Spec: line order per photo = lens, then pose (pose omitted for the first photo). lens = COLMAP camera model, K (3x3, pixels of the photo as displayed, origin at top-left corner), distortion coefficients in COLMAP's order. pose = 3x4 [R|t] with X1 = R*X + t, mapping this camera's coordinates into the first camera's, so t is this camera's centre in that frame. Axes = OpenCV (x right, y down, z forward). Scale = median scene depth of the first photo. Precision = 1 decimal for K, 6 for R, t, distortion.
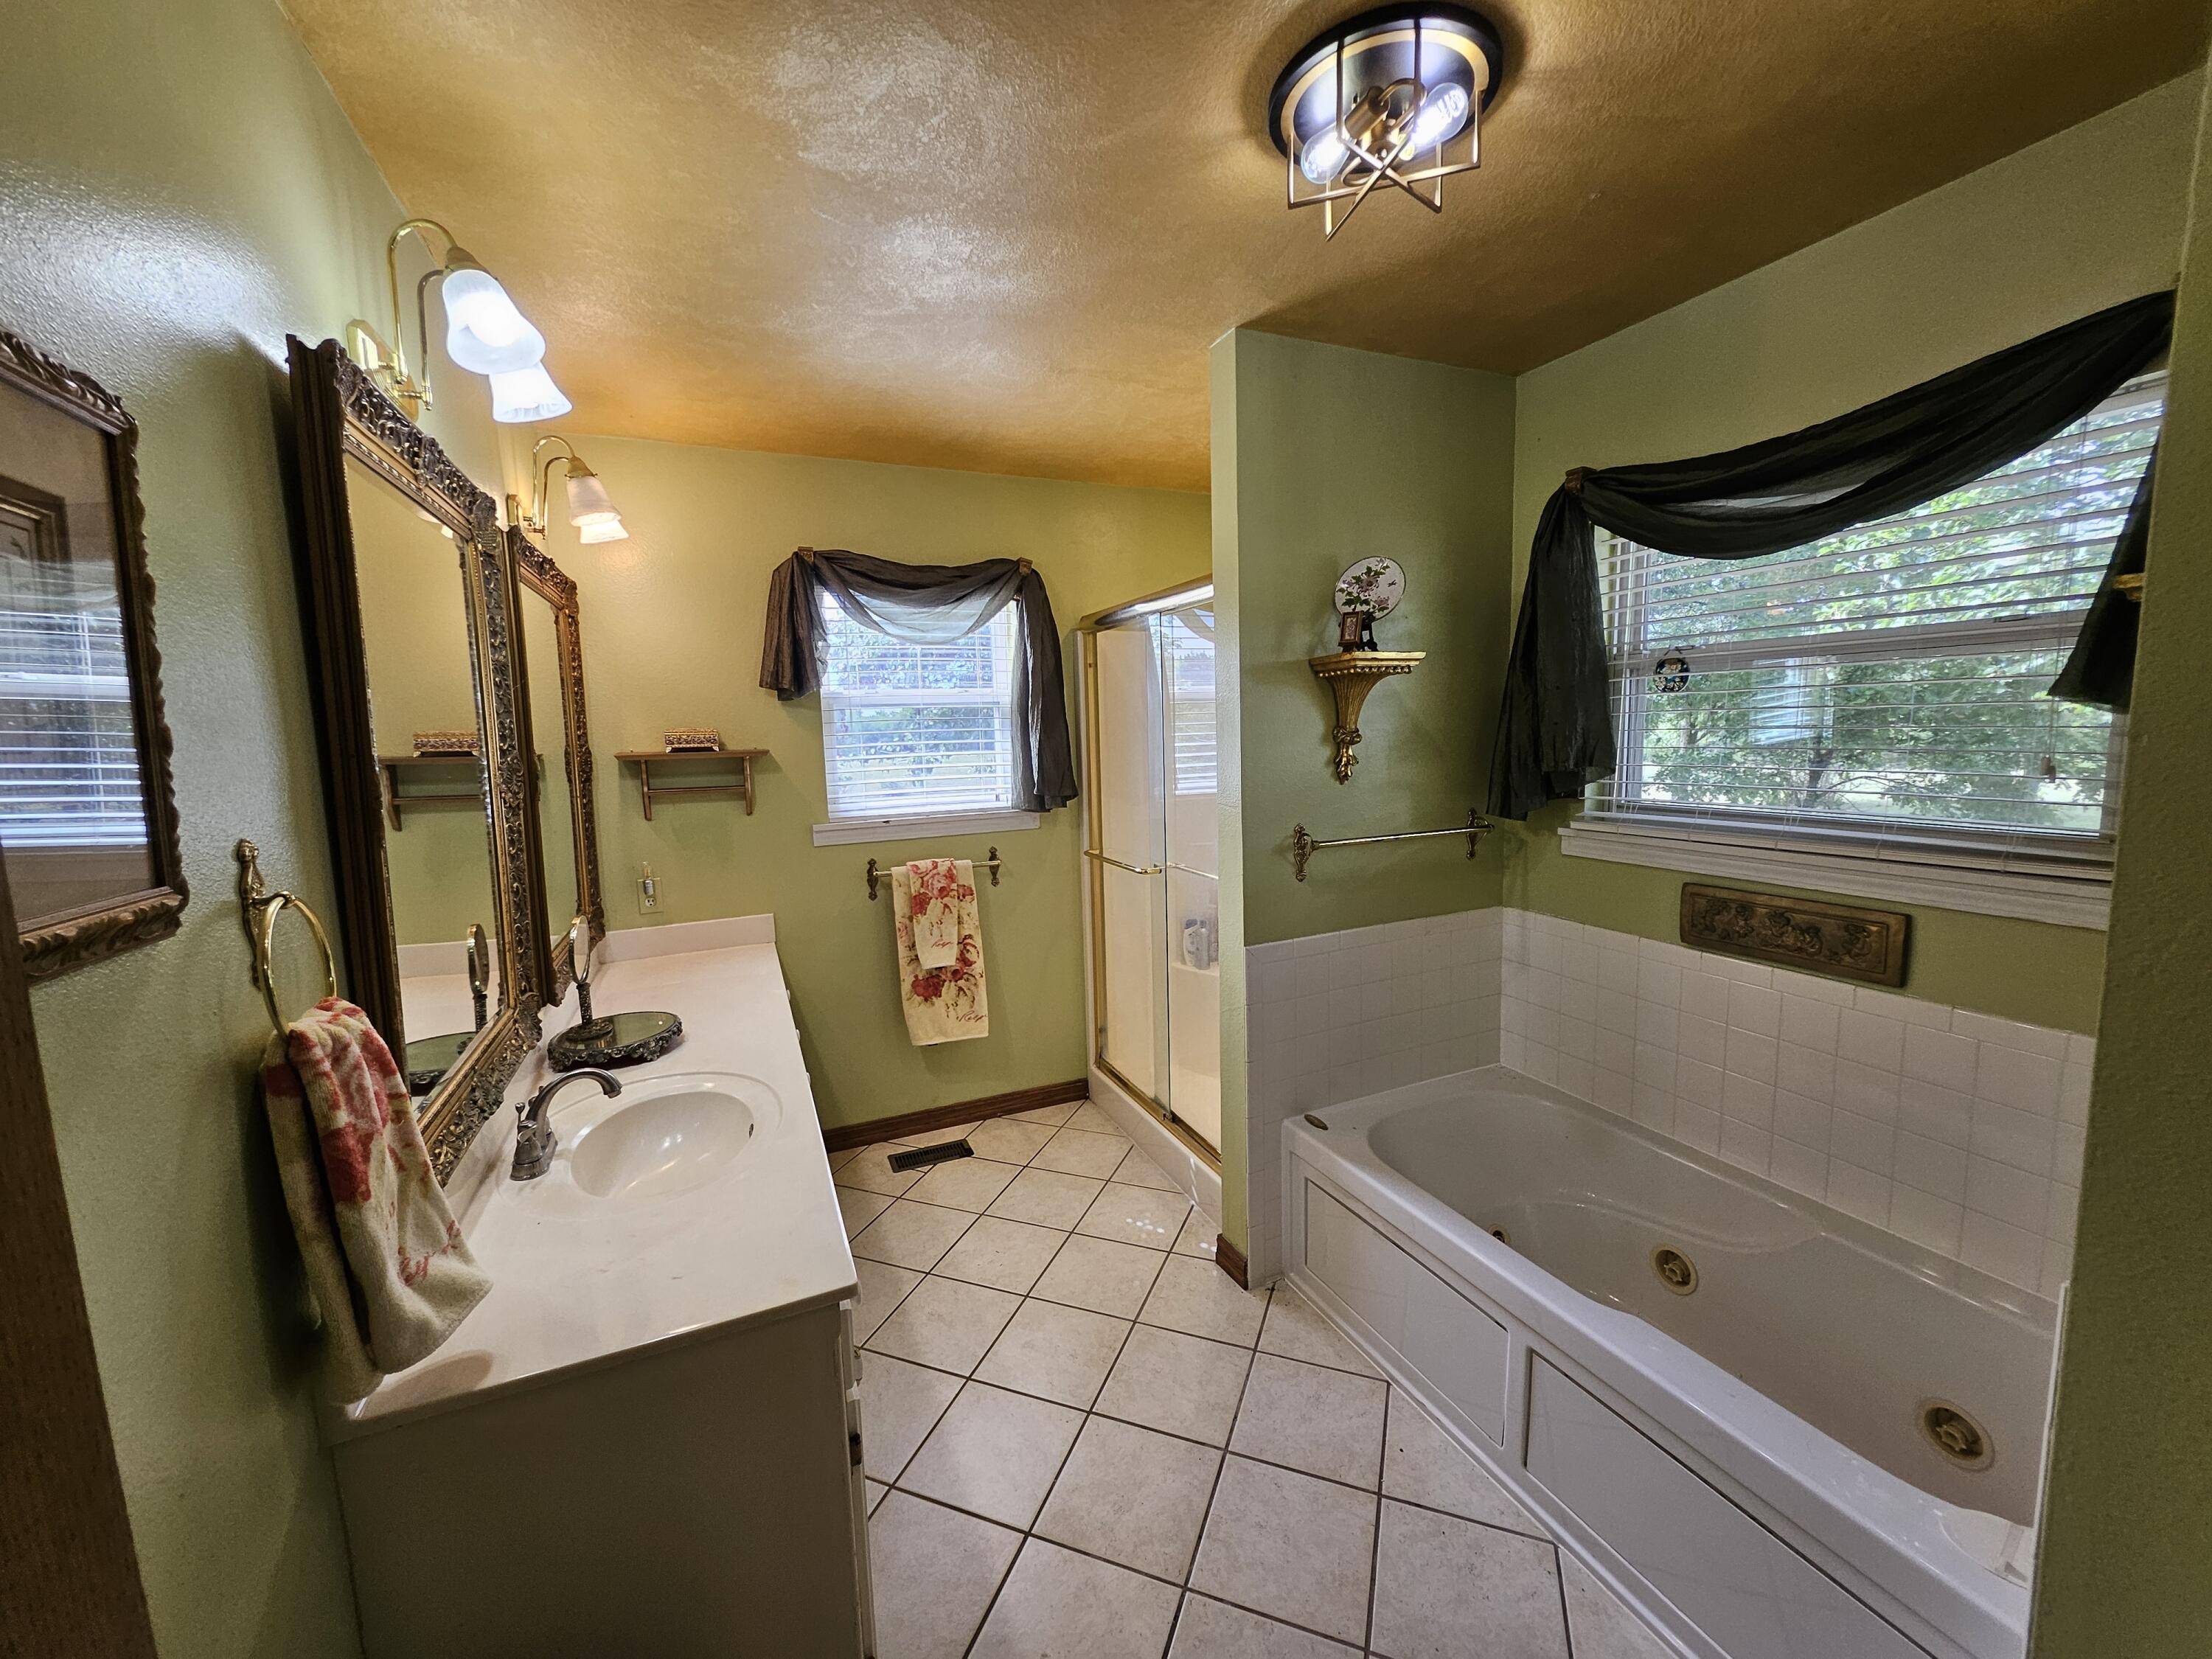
lens RADIAL K [[872.0, 0, 1106.0], [0, 872.0, 829.5], [0, 0, 1]] dist [0.004567, 0.000211]
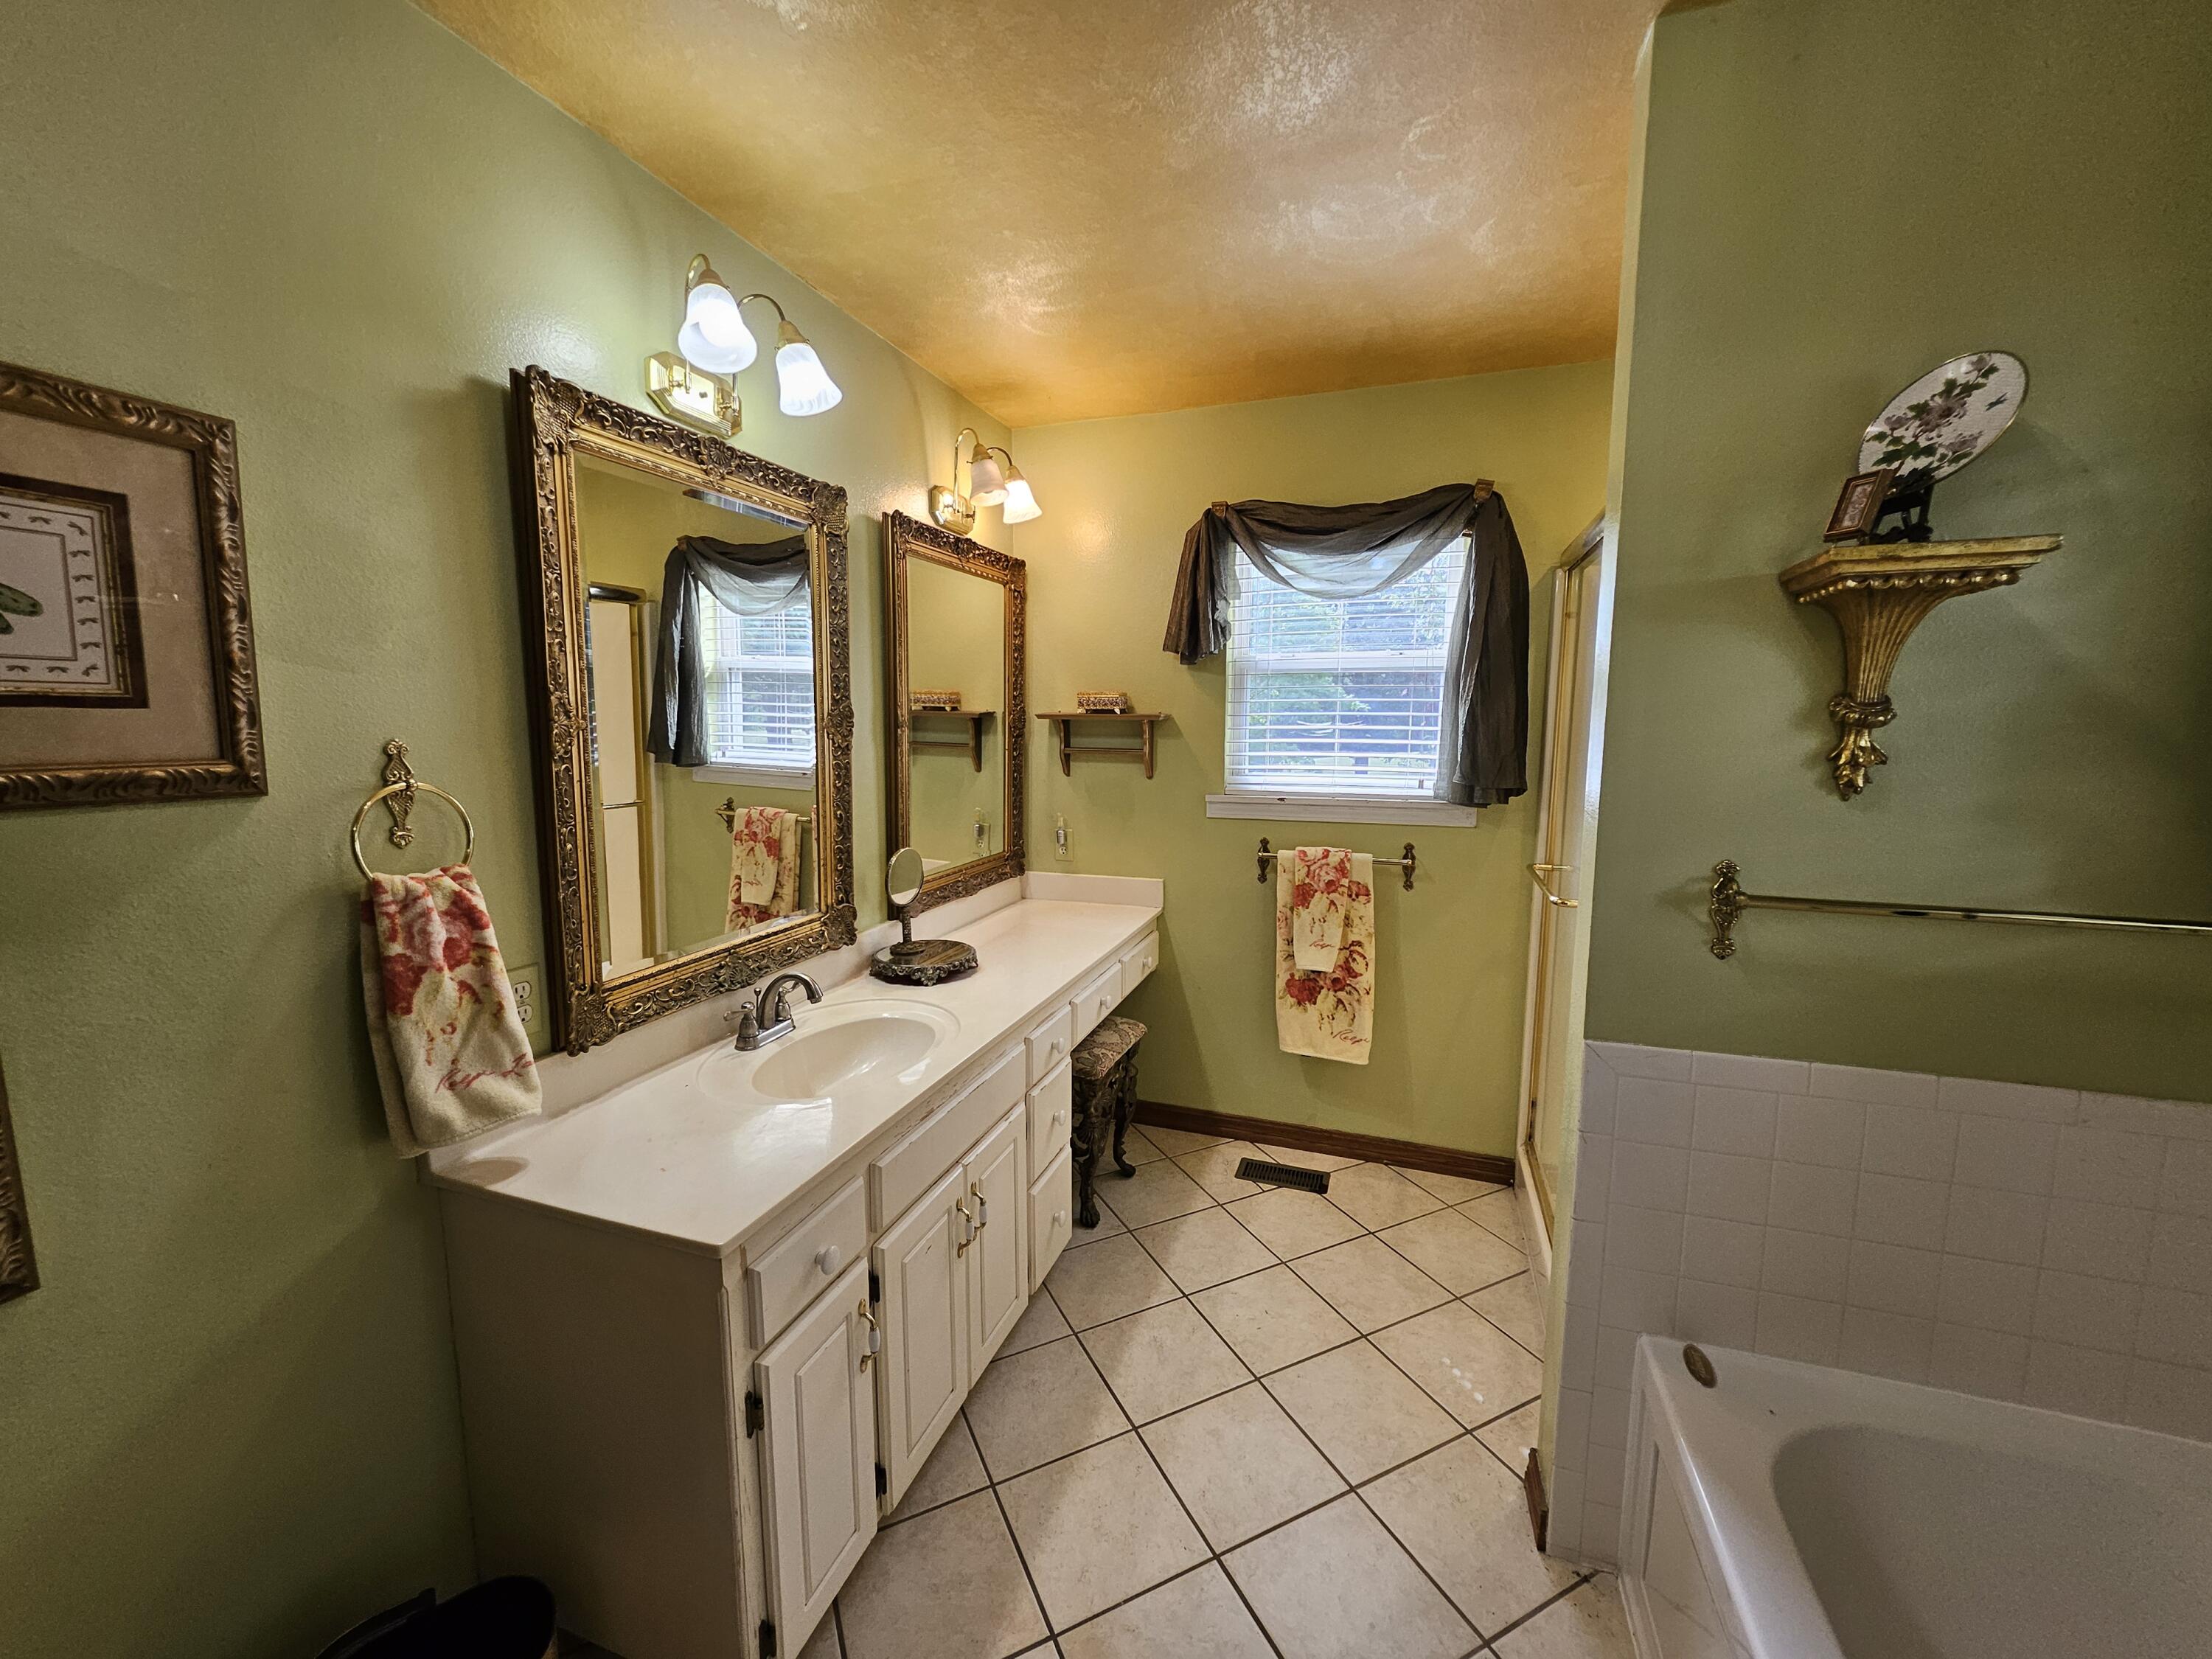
lens RADIAL K [[872.0, 0, 1106.0], [0, 872.0, 829.5], [0, 0, 1]] dist [0.004567, 0.000211]
pose [[0.727825, 0.117823, -0.675566, 0.246476], [-0.103968, 0.992701, 0.061122, -0.015001], [0.677836, 0.025751, 0.734762, 0.227185]]
